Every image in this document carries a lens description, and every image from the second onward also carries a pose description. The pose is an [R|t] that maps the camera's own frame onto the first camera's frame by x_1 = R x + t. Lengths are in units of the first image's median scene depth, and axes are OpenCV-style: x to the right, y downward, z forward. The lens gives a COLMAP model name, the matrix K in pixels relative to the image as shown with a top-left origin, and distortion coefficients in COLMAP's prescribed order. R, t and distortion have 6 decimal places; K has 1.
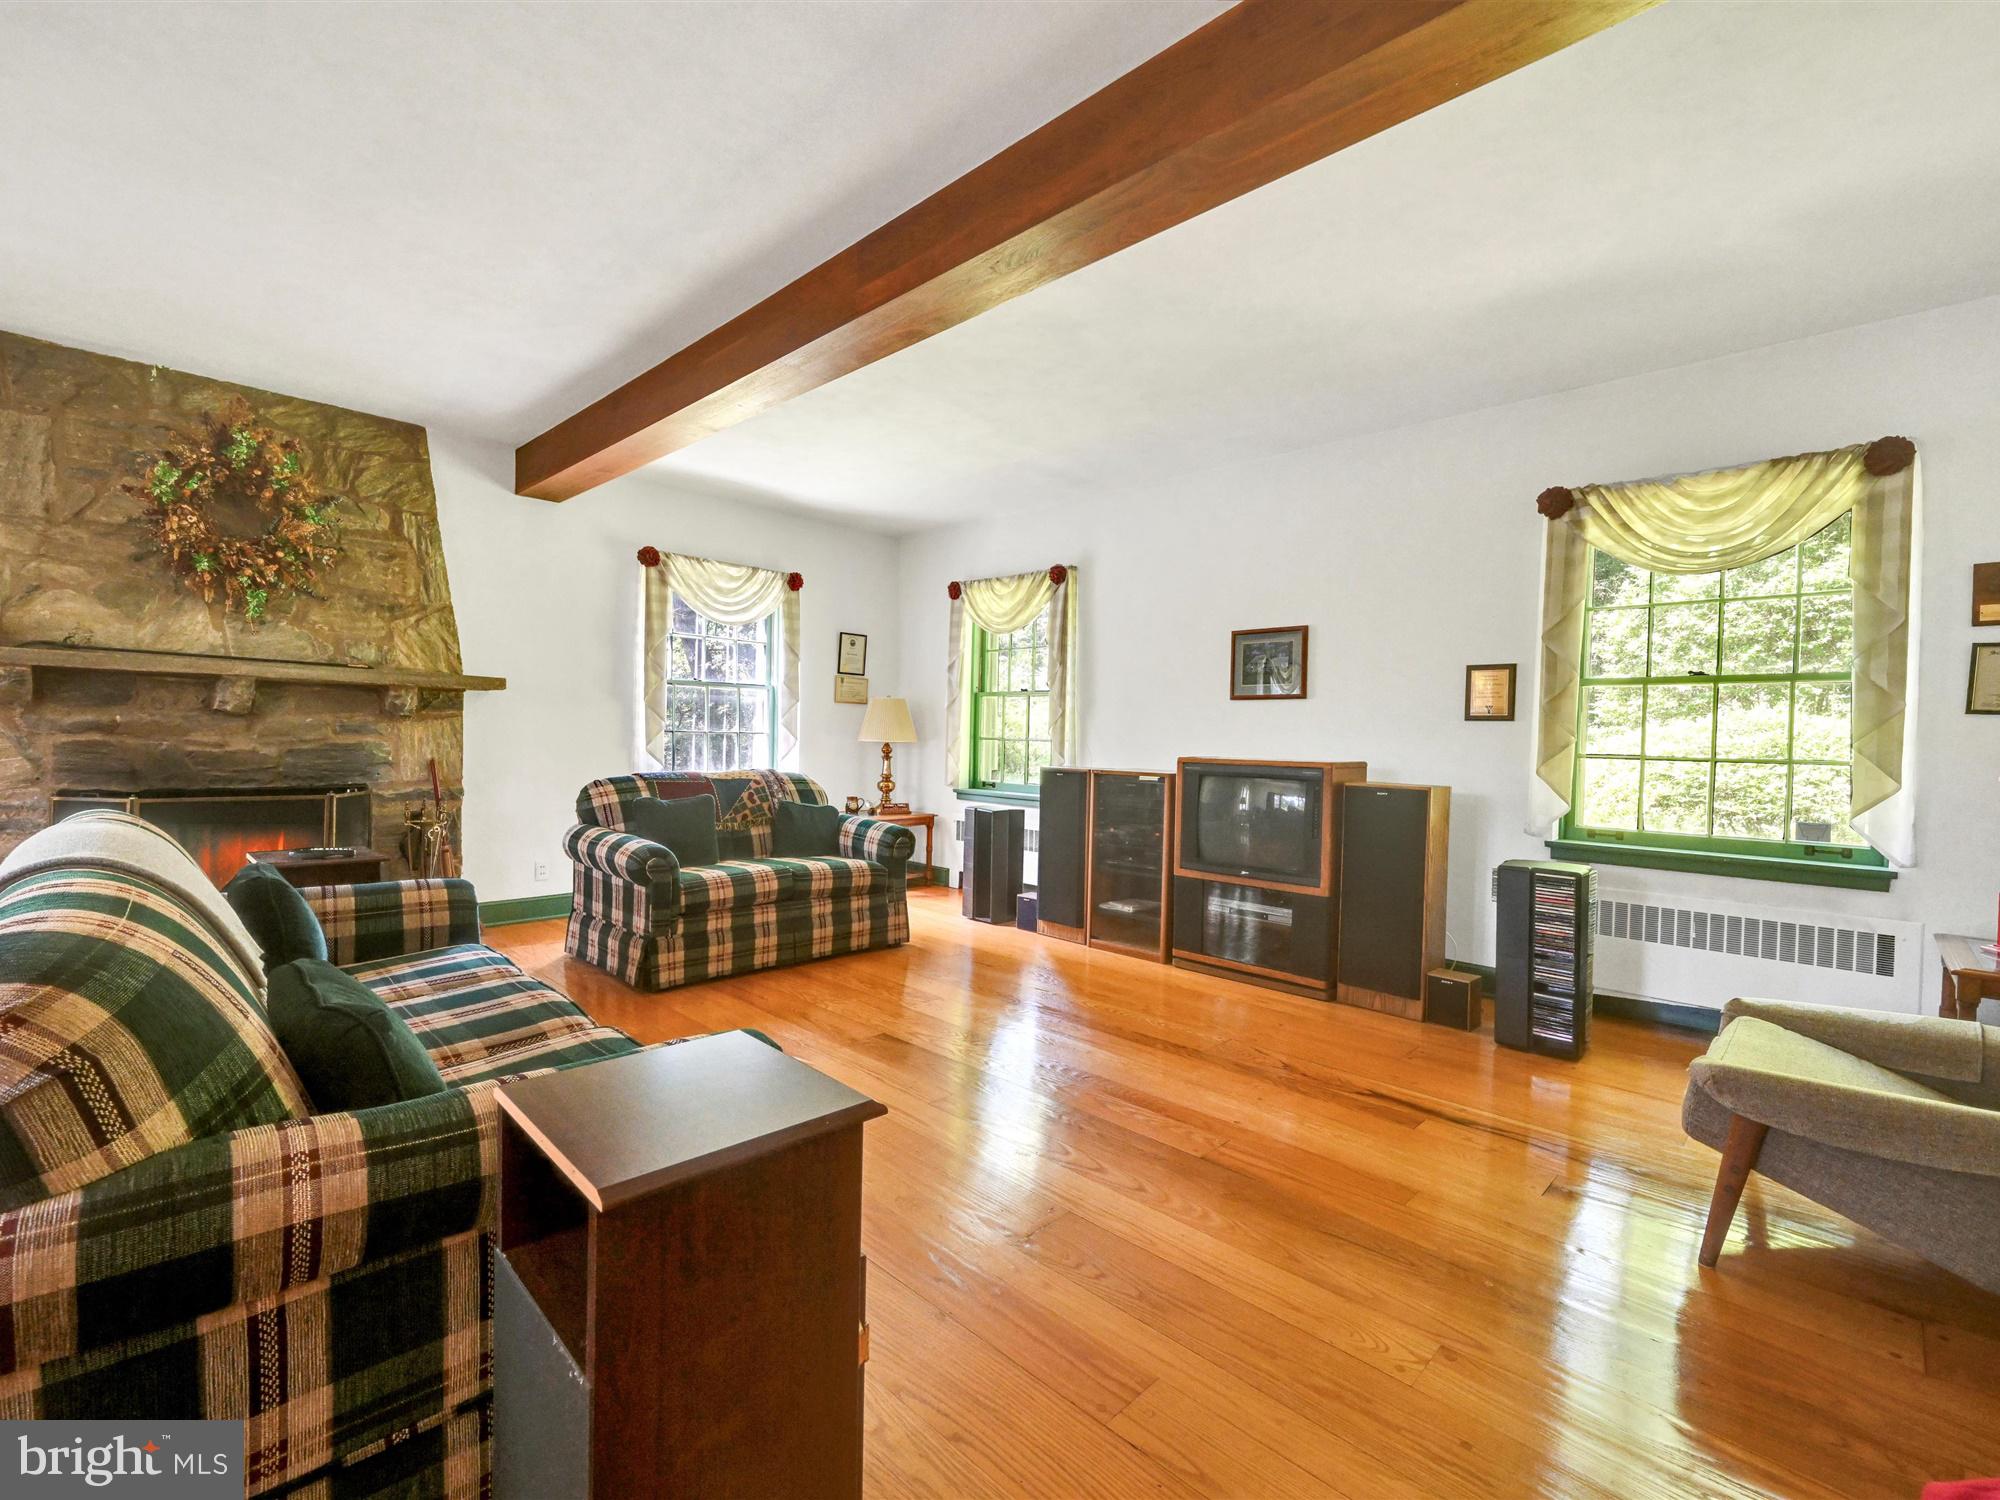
lens RADIAL K [[868.8, 0, 998.9], [0, 868.8, 753.7], [0, 0, 1]] dist [-0.001164, -0.000146]
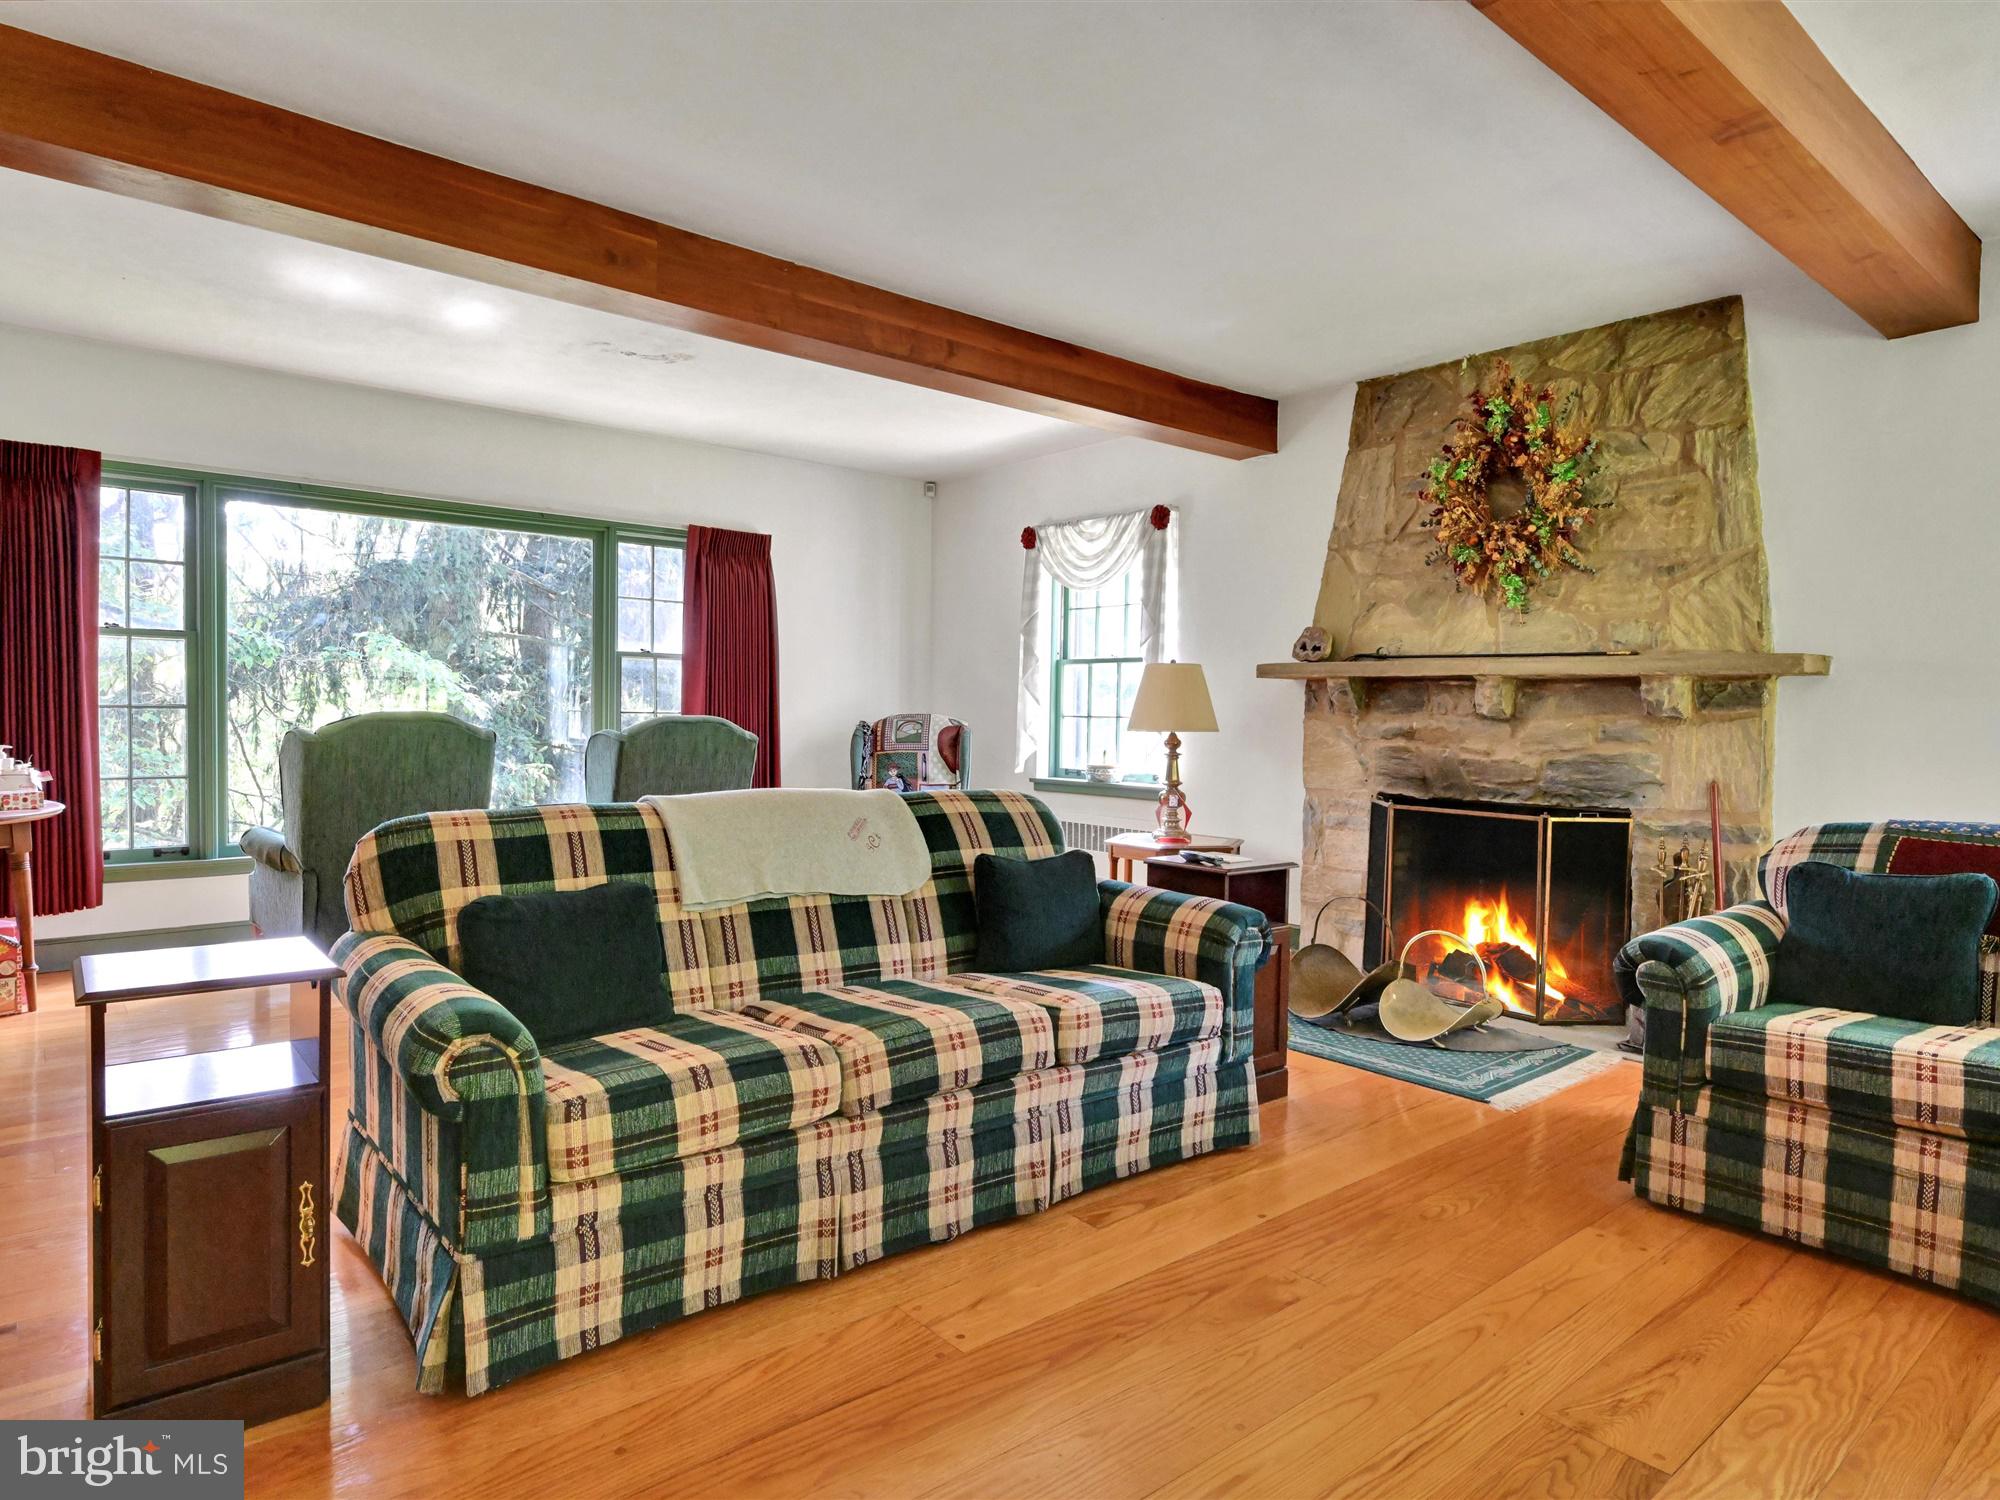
lens RADIAL K [[1177.9, 0, 999.3], [0, 1177.9, 752.9], [0, 0, 1]] dist [-0.001924, 0.000339]
pose [[-0.080384, 0.010675, -0.996707, 0.333377], [-0.037372, 0.999207, 0.013716, -0.007587], [0.996063, 0.038351, -0.079922, 0.545515]]
